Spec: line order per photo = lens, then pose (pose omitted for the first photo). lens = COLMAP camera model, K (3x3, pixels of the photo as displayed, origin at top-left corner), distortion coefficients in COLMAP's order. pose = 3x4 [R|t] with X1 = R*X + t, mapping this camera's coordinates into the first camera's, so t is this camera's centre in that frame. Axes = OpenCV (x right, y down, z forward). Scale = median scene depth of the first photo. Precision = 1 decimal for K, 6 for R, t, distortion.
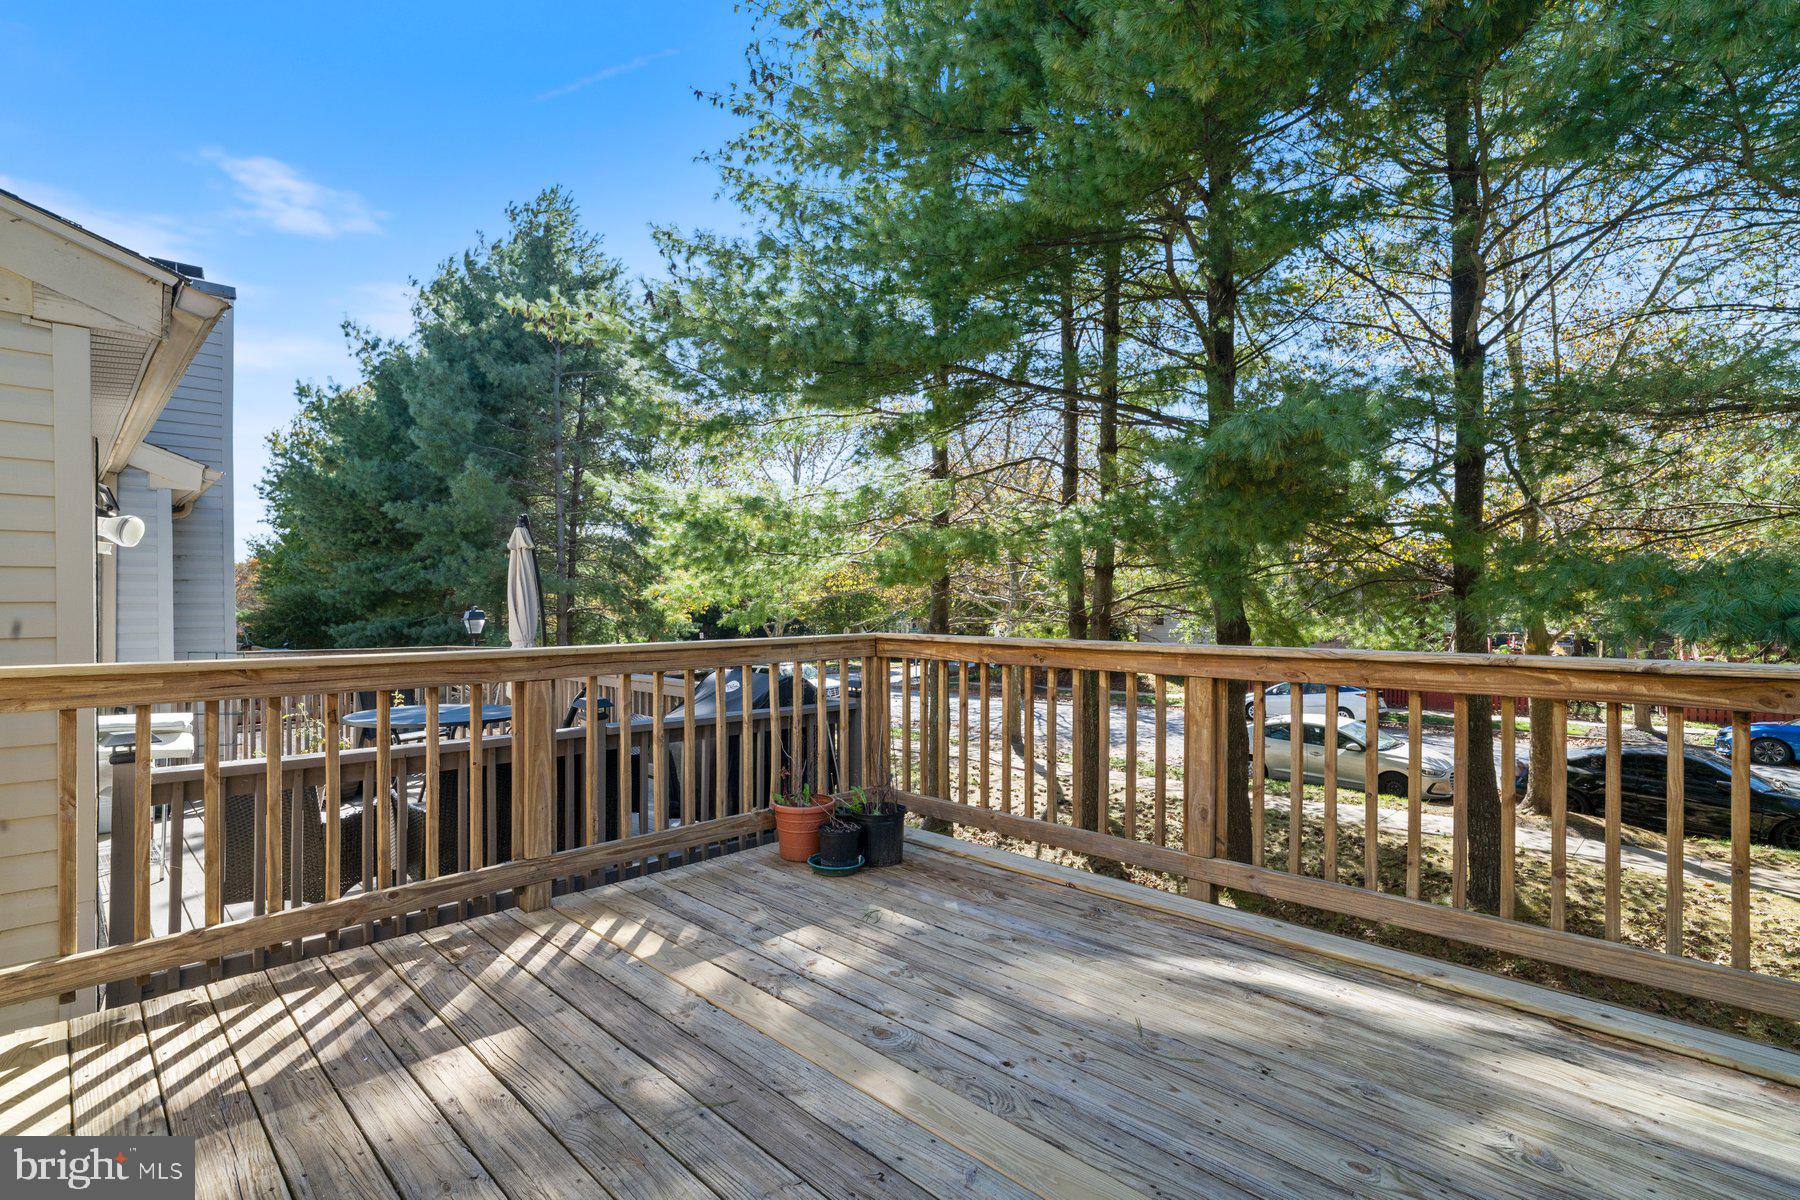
lens RADIAL K [[851.3, 0, 881.5], [0, 851.3, 600.5], [0, 0, 1]] dist [-0.015703, 0.010224]
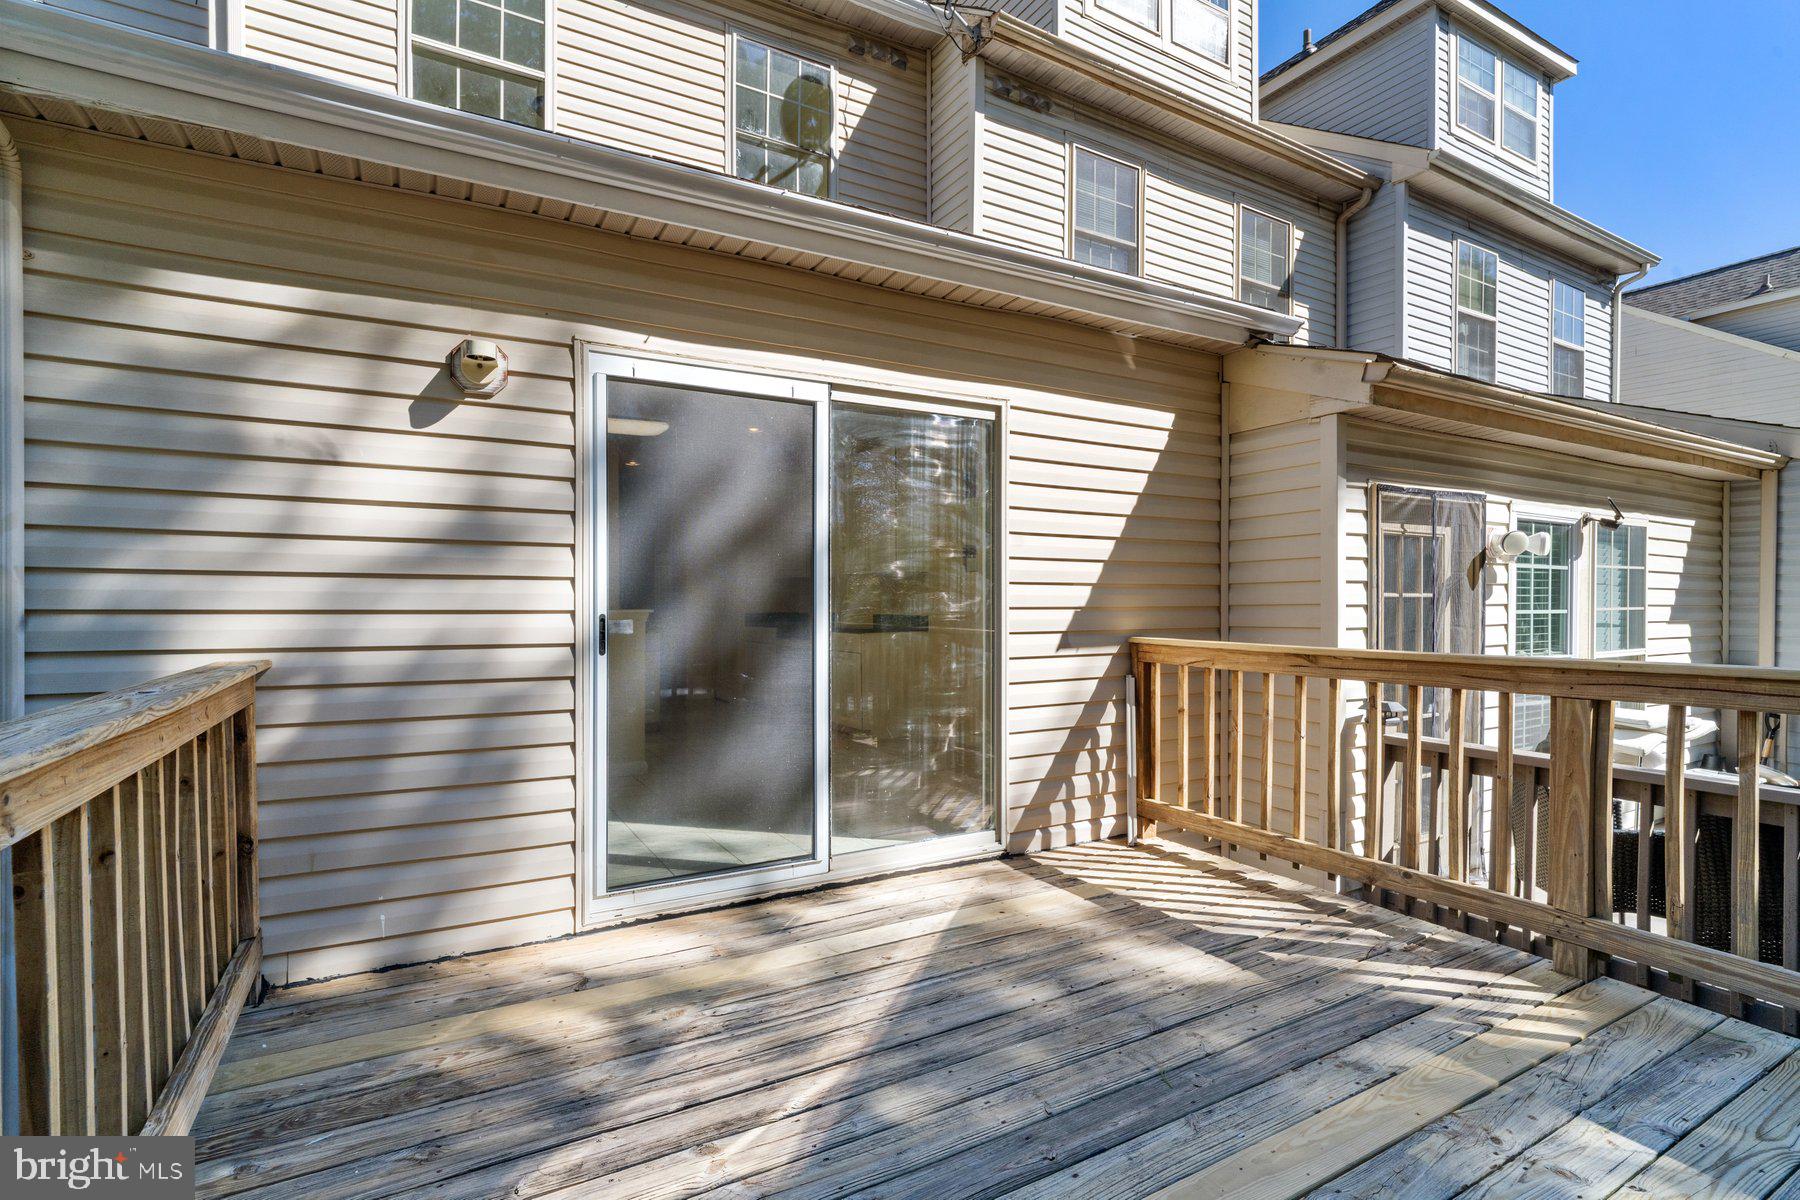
lens RADIAL K [[851.3, 0, 892.0], [0, 851.3, 606.8], [0, 0, 1]] dist [-0.015703, 0.010224]
pose [[-0.264364, 0.000800, -0.964423, 0.632283], [-0.002893, 0.999994, 0.001622, 0.011321], [0.964419, 0.003219, -0.264360, 0.669267]]
